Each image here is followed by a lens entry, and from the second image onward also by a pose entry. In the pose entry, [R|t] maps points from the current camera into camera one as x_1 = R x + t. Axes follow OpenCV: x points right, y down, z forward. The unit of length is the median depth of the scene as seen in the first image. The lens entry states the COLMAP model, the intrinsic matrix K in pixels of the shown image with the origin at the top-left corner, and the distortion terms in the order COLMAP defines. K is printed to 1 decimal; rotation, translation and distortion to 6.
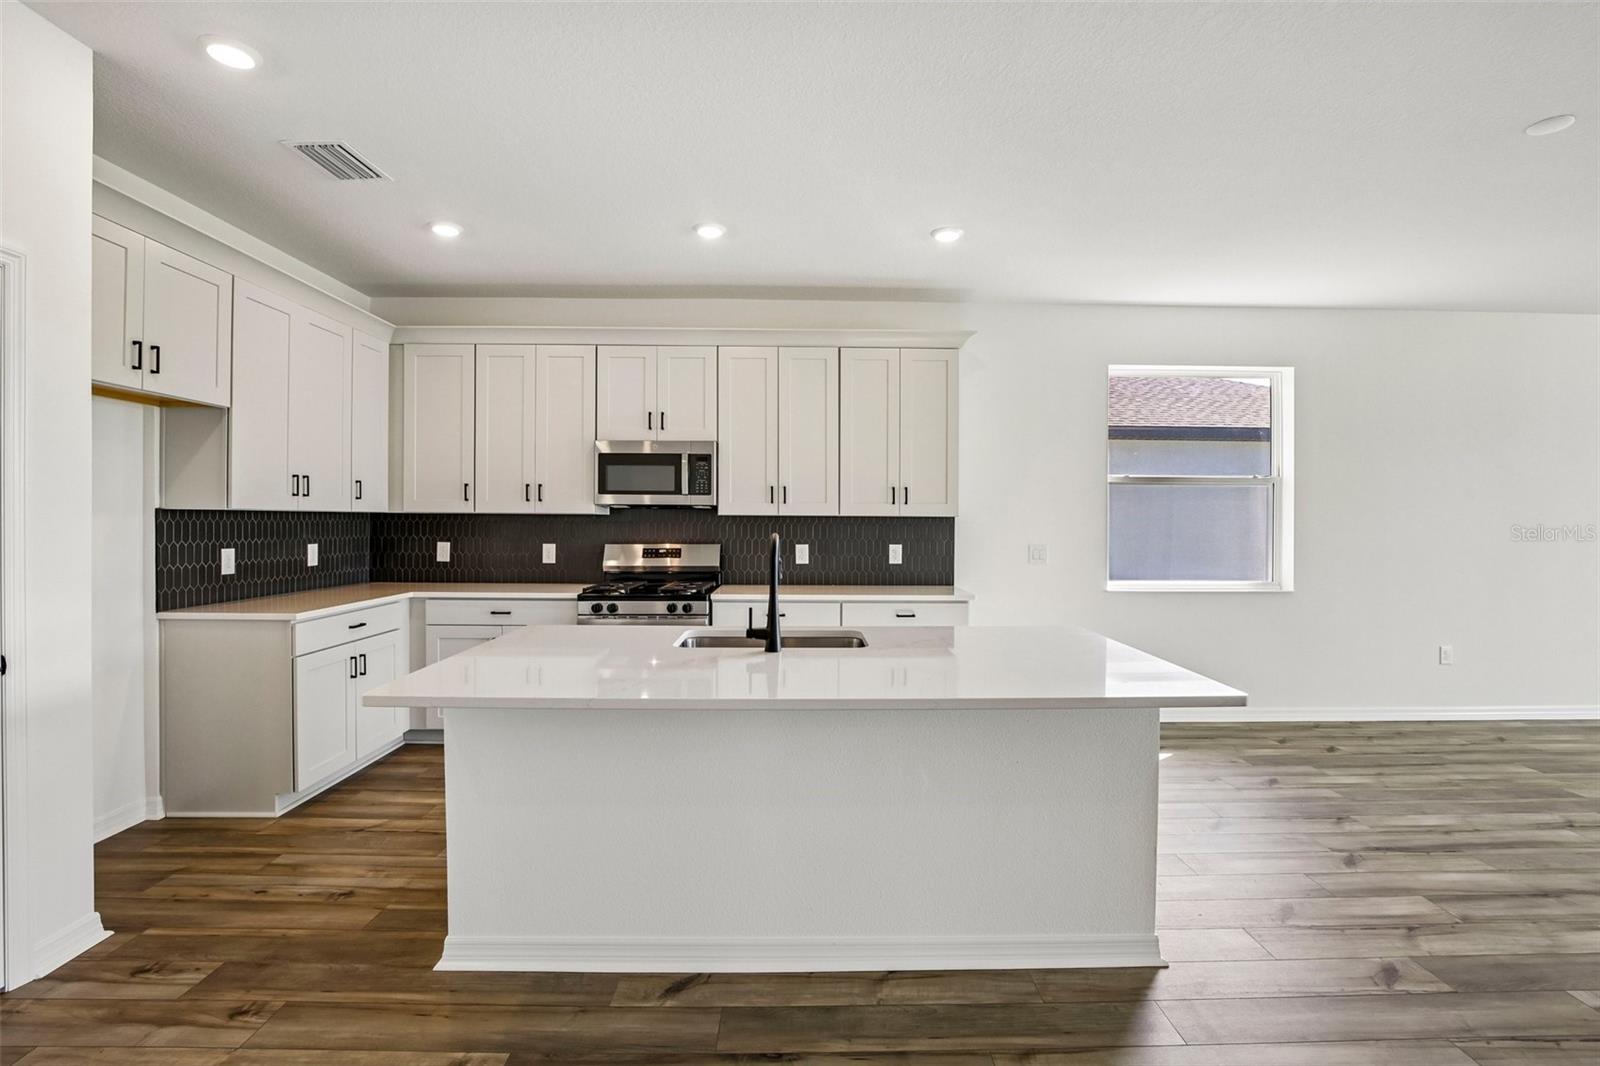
lens RADIAL K [[732.2, 0, 812.0], [0, 732.2, 522.1], [0, 0, 1]] dist [-0.039351, 0.008677]
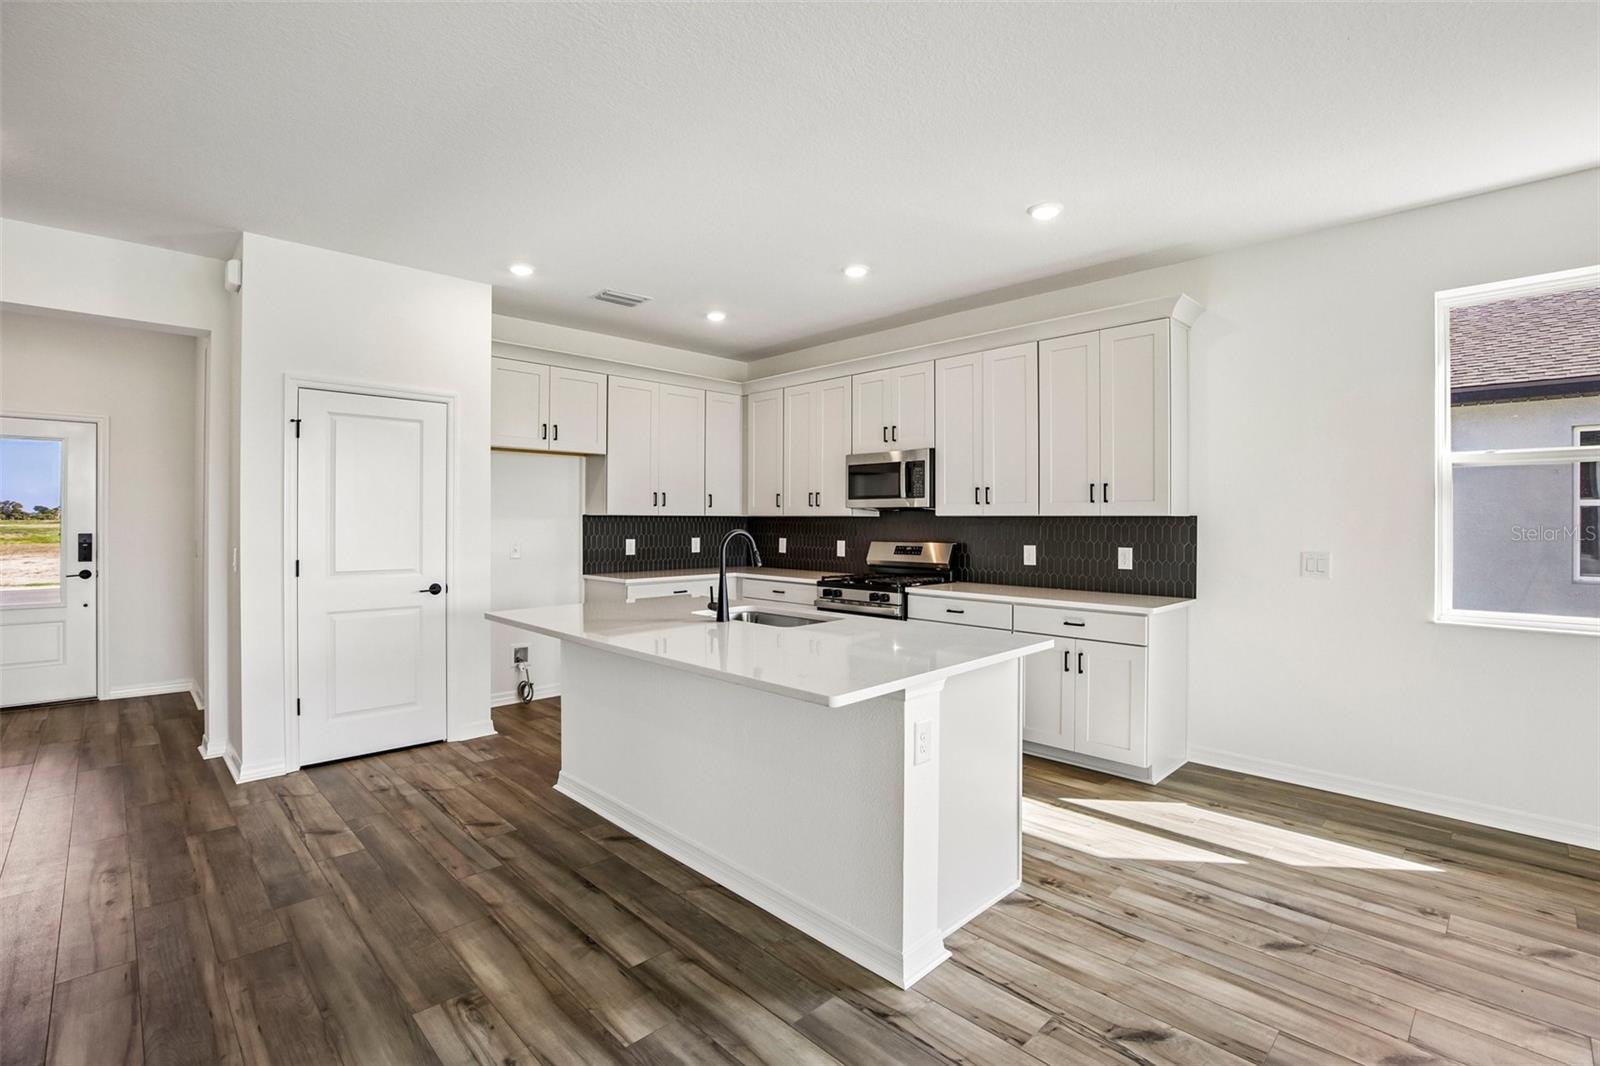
lens RADIAL K [[732.2, 0, 812.0], [0, 732.2, 522.1], [0, 0, 1]] dist [-0.039351, 0.008677]
pose [[0.690971, -0.001837, -0.722880, 0.550336], [-0.001142, 0.999993, -0.003633, 0.003459], [0.722882, 0.003336, 0.690964, 0.126864]]
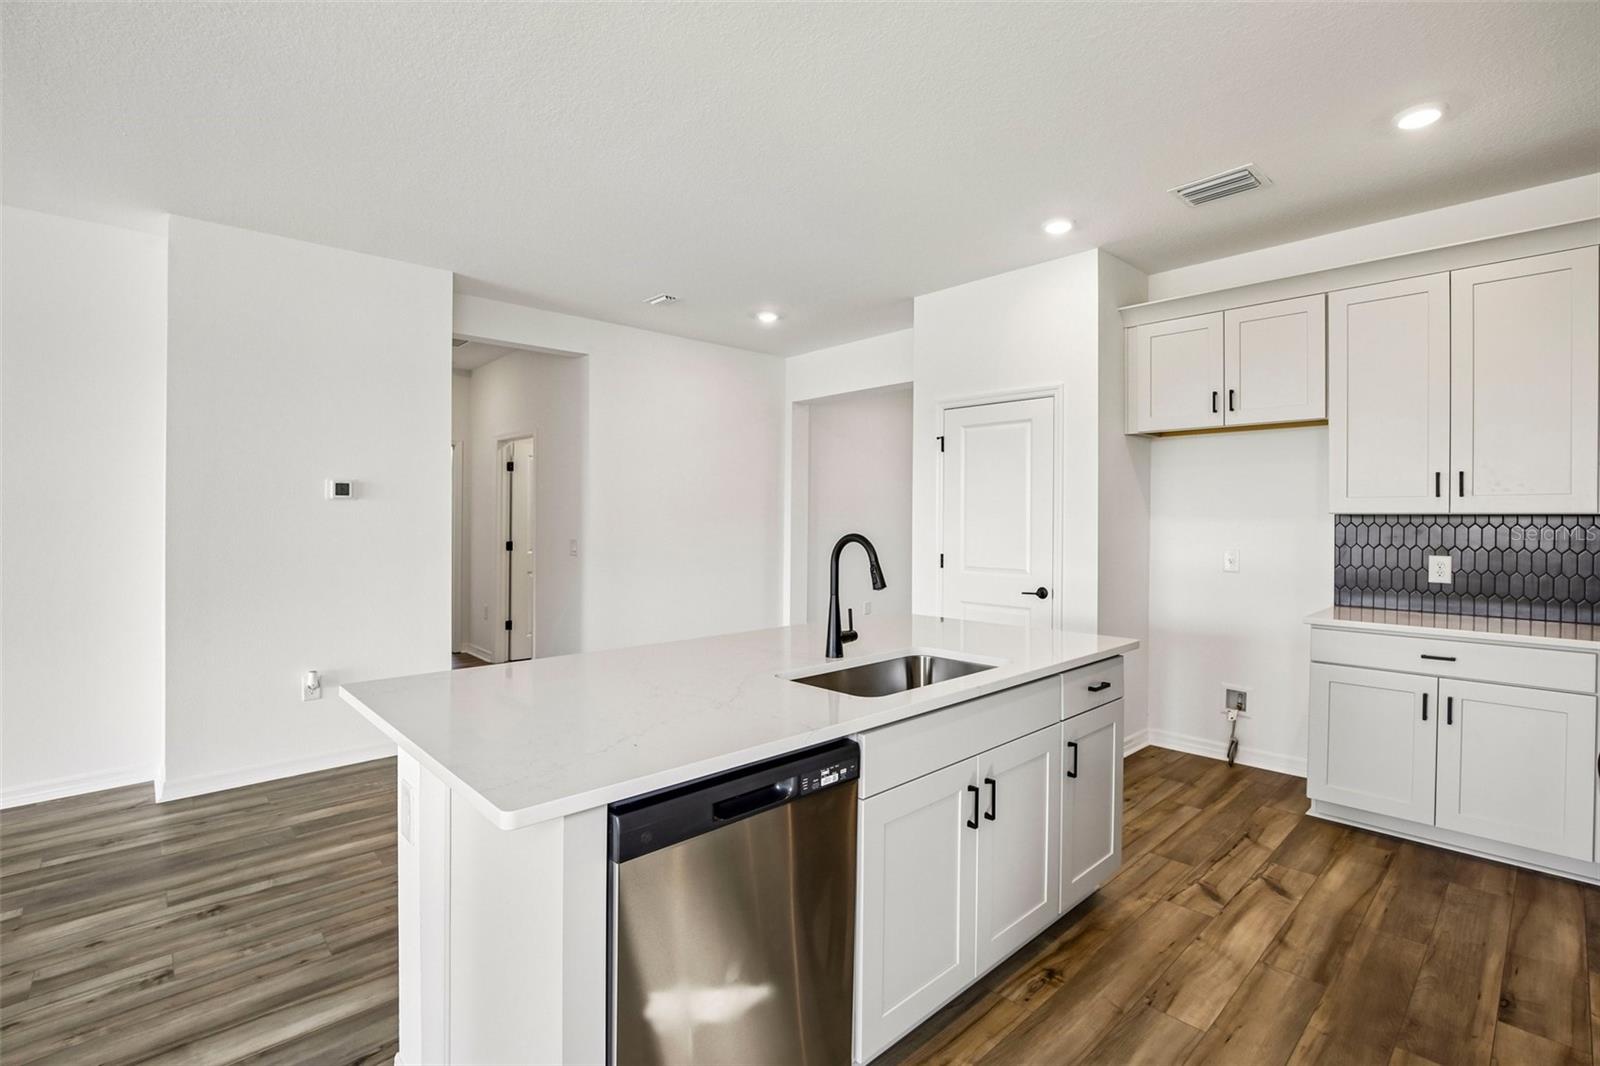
lens RADIAL K [[732.2, 0, 812.0], [0, 732.2, 522.1], [0, 0, 1]] dist [-0.039351, 0.008677]
pose [[-0.740244, -0.004409, -0.672324, 0.341463], [-0.009664, 0.999945, 0.004083, -0.001555], [0.672269, 0.009520, -0.740246, 0.941872]]
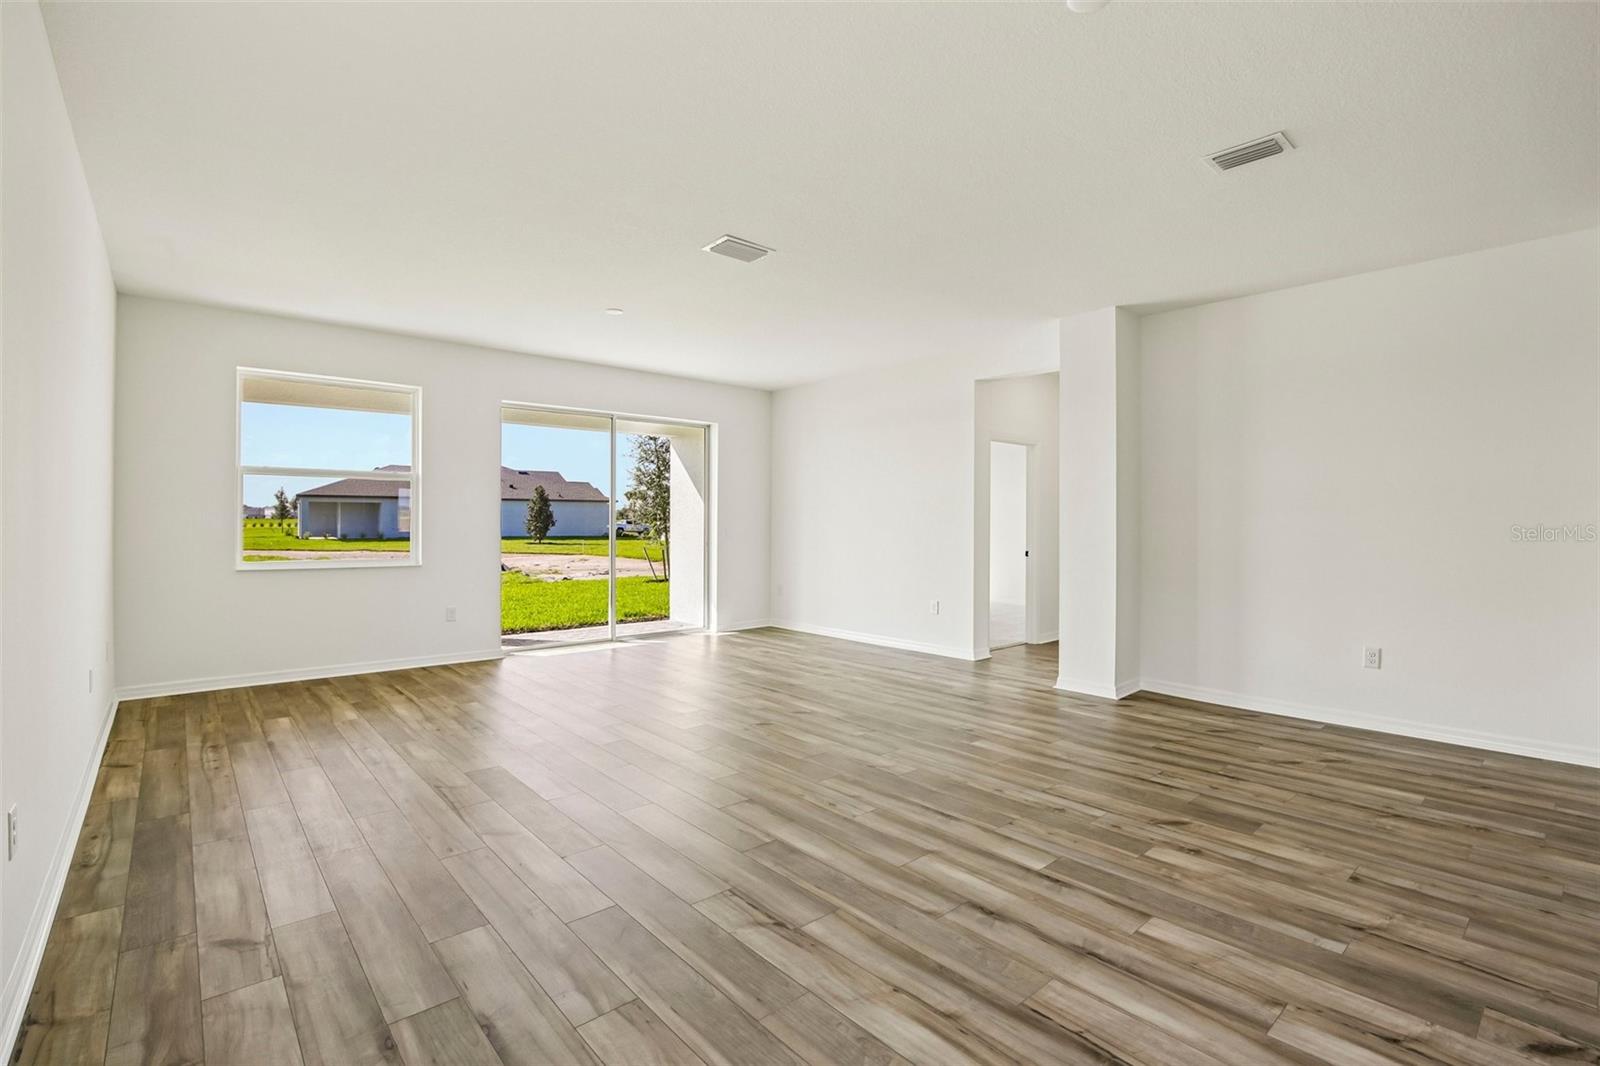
lens RADIAL K [[732.2, 0, 812.0], [0, 732.2, 522.1], [0, 0, 1]] dist [-0.039351, 0.008677]
pose [[-0.651928, -0.009549, 0.758221, 0.372808], [-0.005202, 0.999953, 0.008121, 0.018413], [-0.758263, 0.001350, -0.651947, 1.048925]]
